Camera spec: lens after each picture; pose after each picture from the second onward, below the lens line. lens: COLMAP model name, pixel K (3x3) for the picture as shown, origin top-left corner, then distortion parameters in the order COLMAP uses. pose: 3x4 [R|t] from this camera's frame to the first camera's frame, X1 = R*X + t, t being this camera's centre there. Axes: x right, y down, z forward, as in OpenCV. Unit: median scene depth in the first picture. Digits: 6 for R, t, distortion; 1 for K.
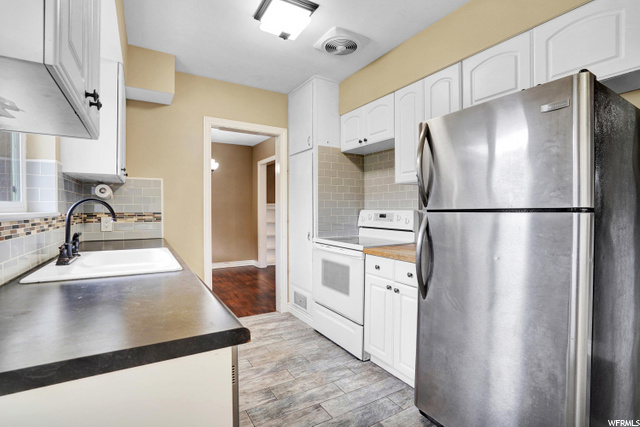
lens RADIAL K [[301.7, 0, 320.6], [0, 301.7, 212.8], [0, 0, 1]] dist [-0.034412, 0.002963]
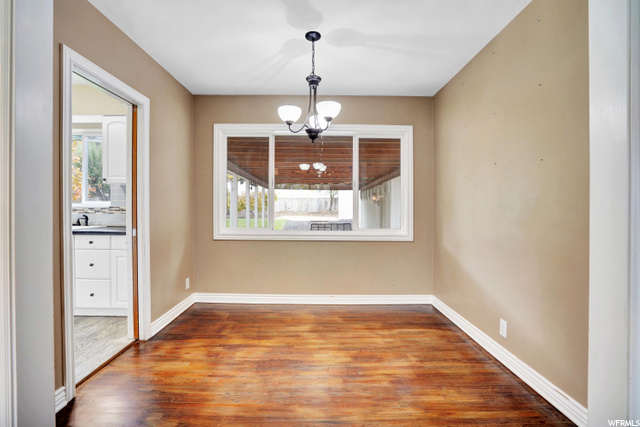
lens RADIAL K [[301.7, 0, 319.3], [0, 301.7, 211.0], [0, 0, 1]] dist [-0.034412, 0.002963]
pose [[-0.504226, 0.006400, -0.863548, 0.076221], [-0.011711, 0.999830, 0.014248, -0.007758], [0.863492, 0.017297, -0.504065, 1.896869]]
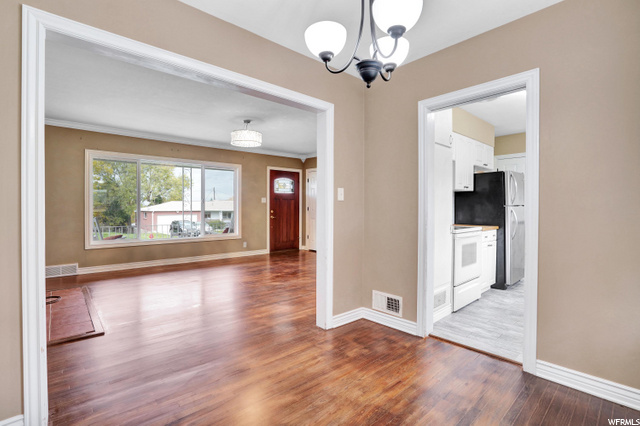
lens RADIAL K [[301.7, 0, 318.2], [0, 301.7, 211.0], [0, 0, 1]] dist [-0.034412, 0.002963]
pose [[-0.188649, -0.011668, 0.981975, -0.972457], [0.009236, 0.999864, 0.013655, -0.004662], [-0.982001, 0.011646, -0.188516, 1.644244]]
